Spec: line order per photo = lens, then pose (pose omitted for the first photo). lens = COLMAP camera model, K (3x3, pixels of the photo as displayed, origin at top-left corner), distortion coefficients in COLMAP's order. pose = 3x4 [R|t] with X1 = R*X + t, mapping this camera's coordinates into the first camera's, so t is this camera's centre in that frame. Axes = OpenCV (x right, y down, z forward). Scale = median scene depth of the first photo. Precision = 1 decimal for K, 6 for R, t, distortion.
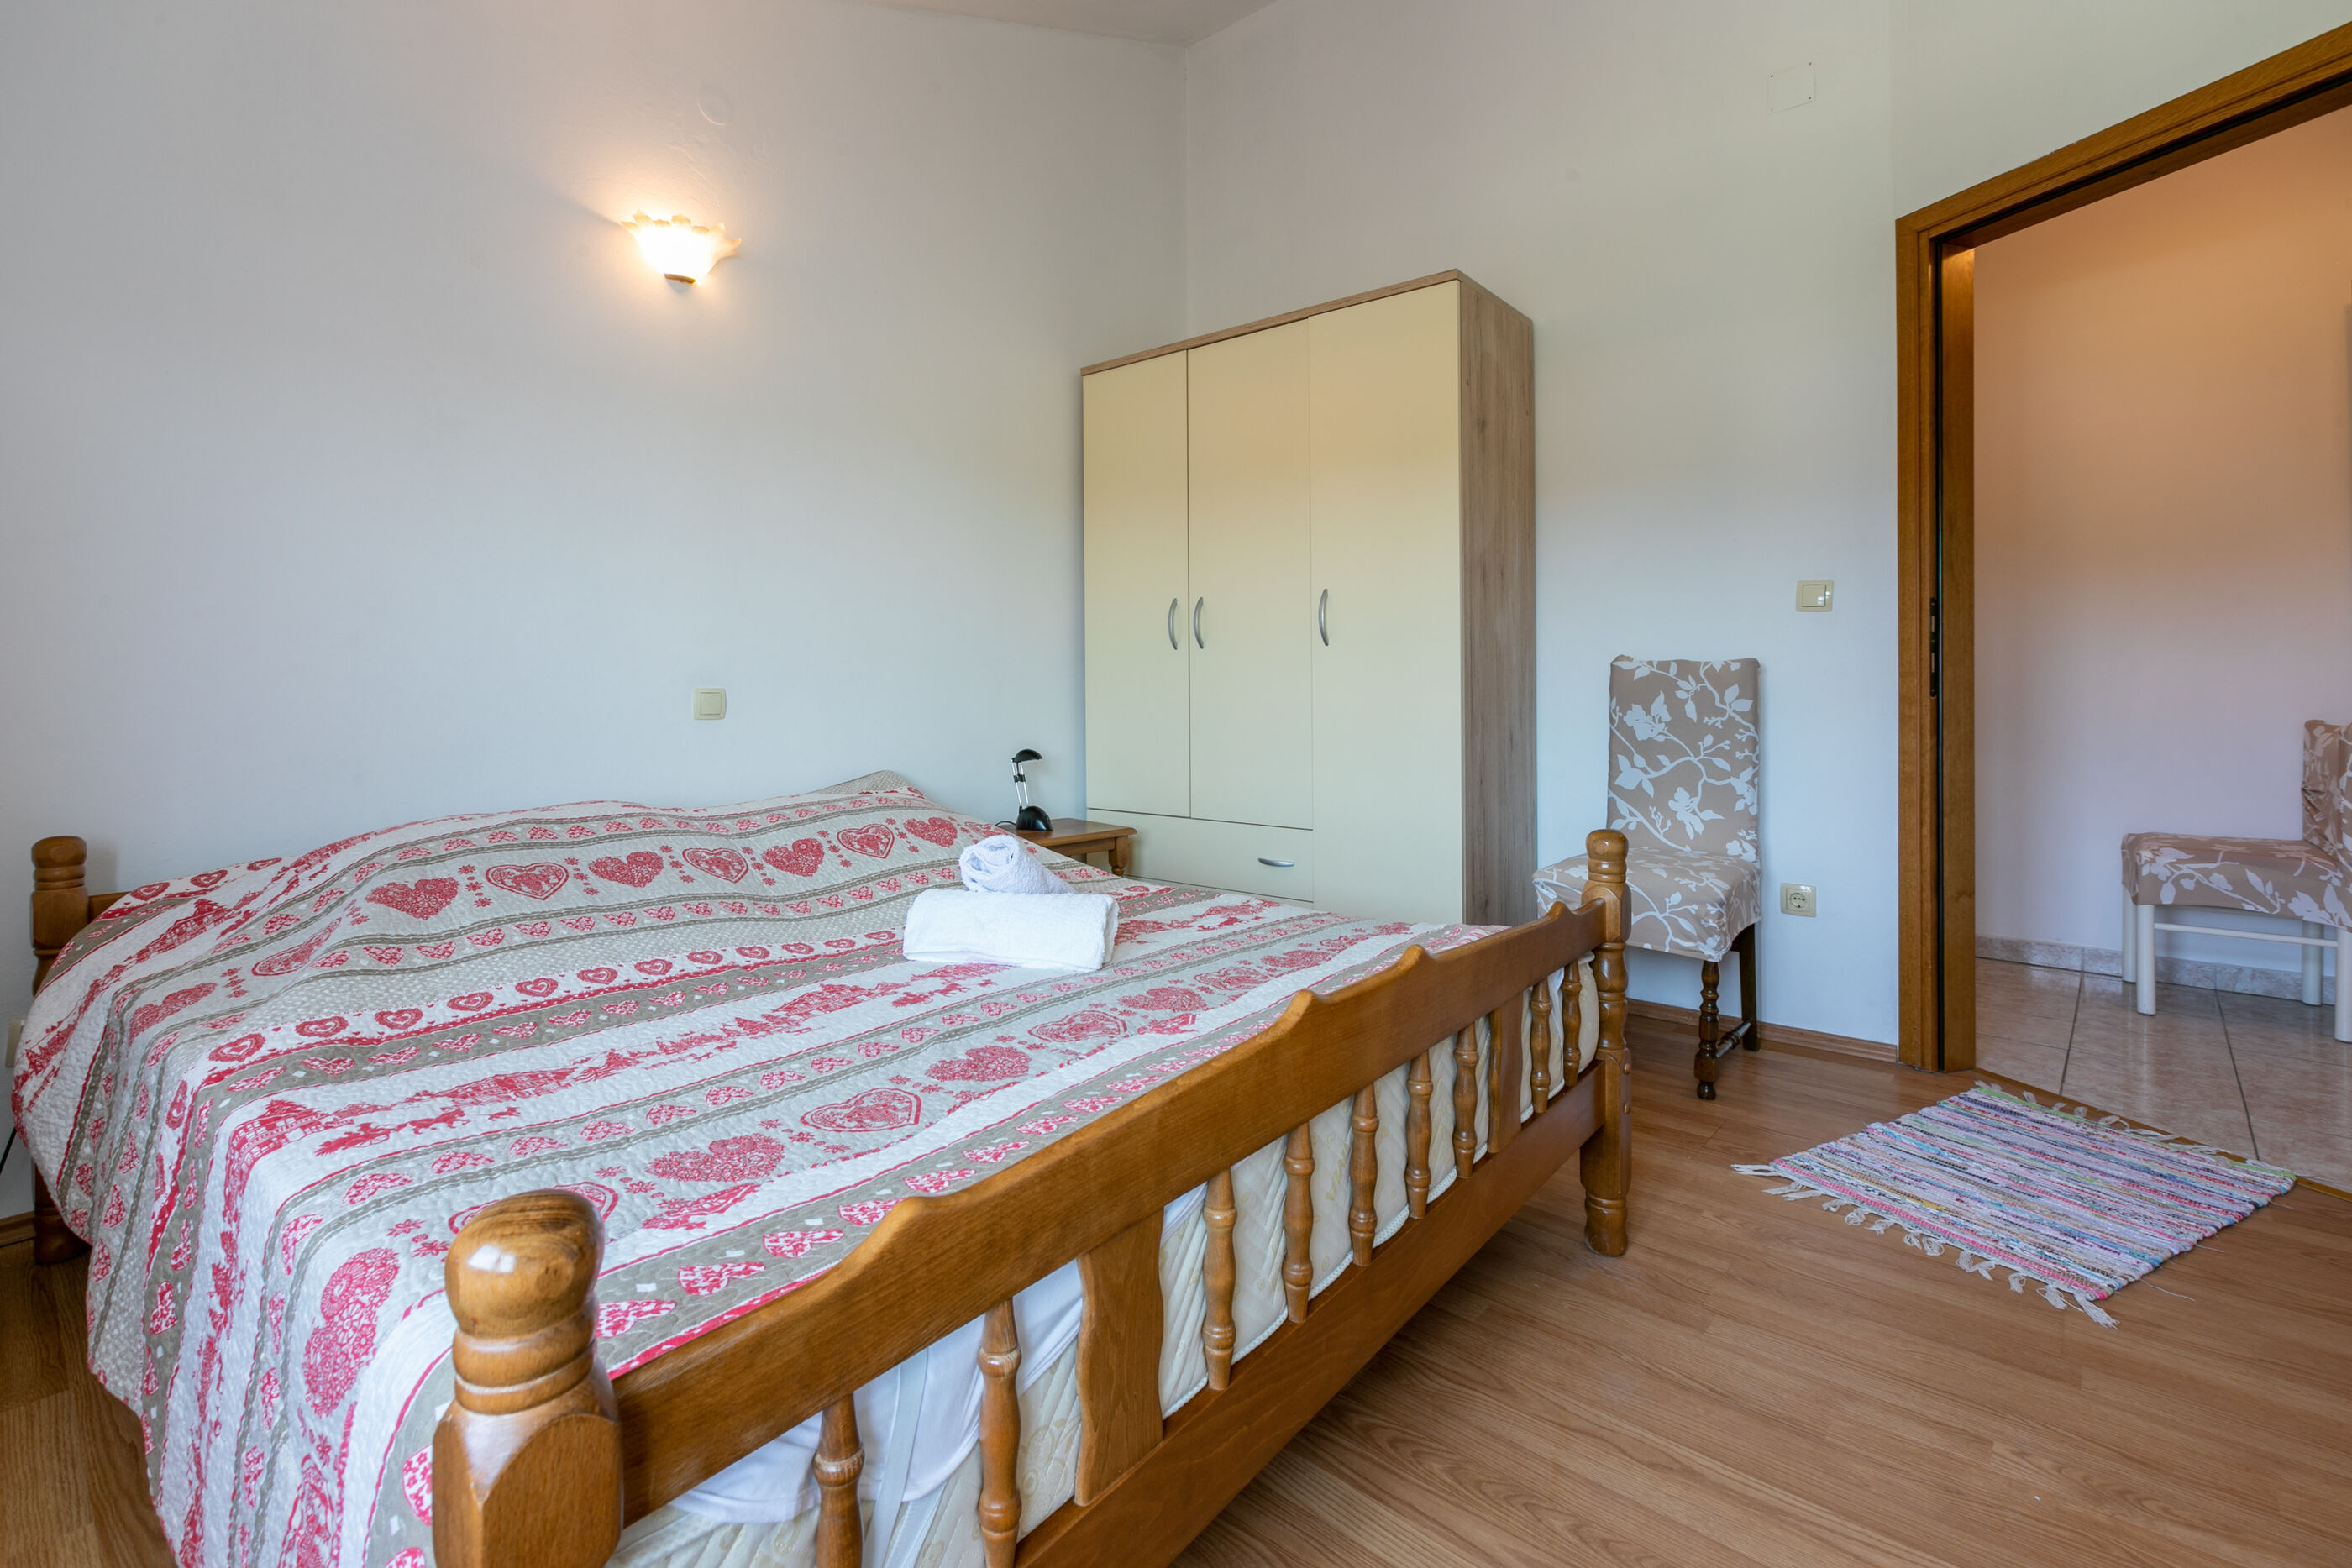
lens RADIAL K [[1069.7, 0, 1175.6], [0, 1069.7, 785.0], [0, 0, 1]] dist [0.005356, -0.001696]
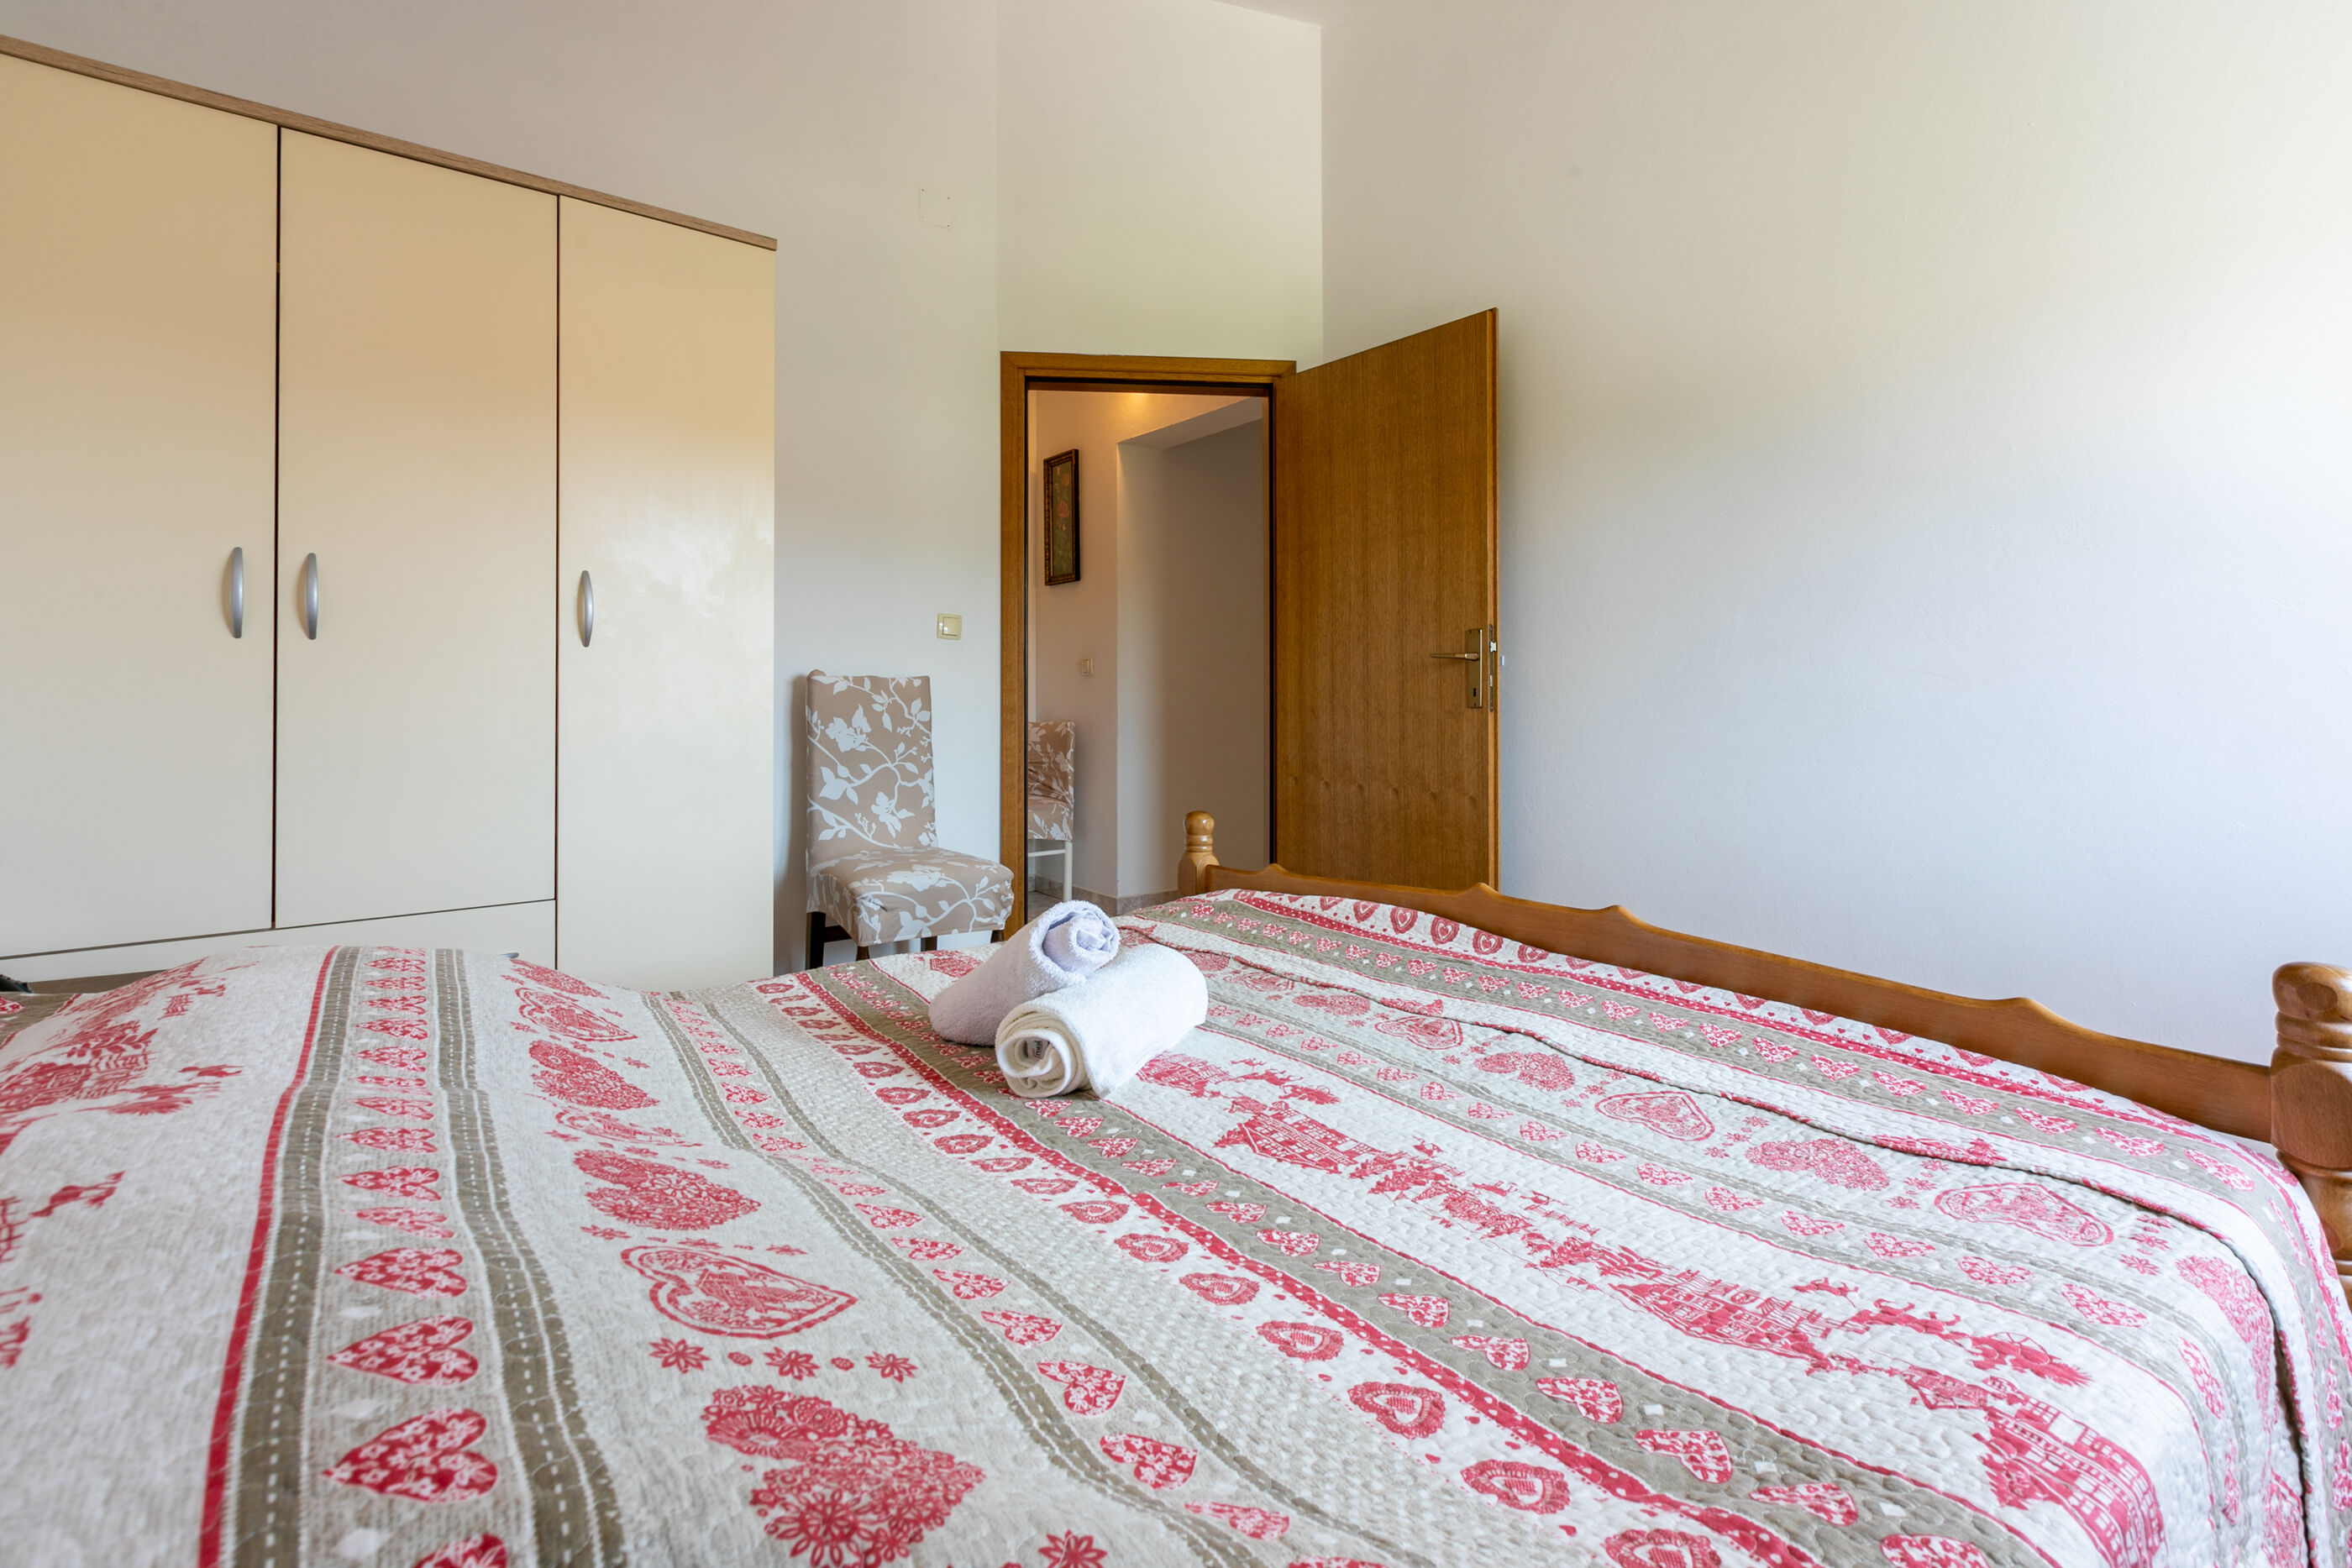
lens RADIAL K [[1069.7, 0, 1177.7], [0, 1069.7, 768.7], [0, 0, 1]] dist [0.005356, -0.001696]
pose [[0.201055, -0.065653, 0.977377, -0.541799], [0.092933, 0.994530, 0.047688, -0.046181], [-0.975162, 0.081242, 0.206056, 0.482901]]
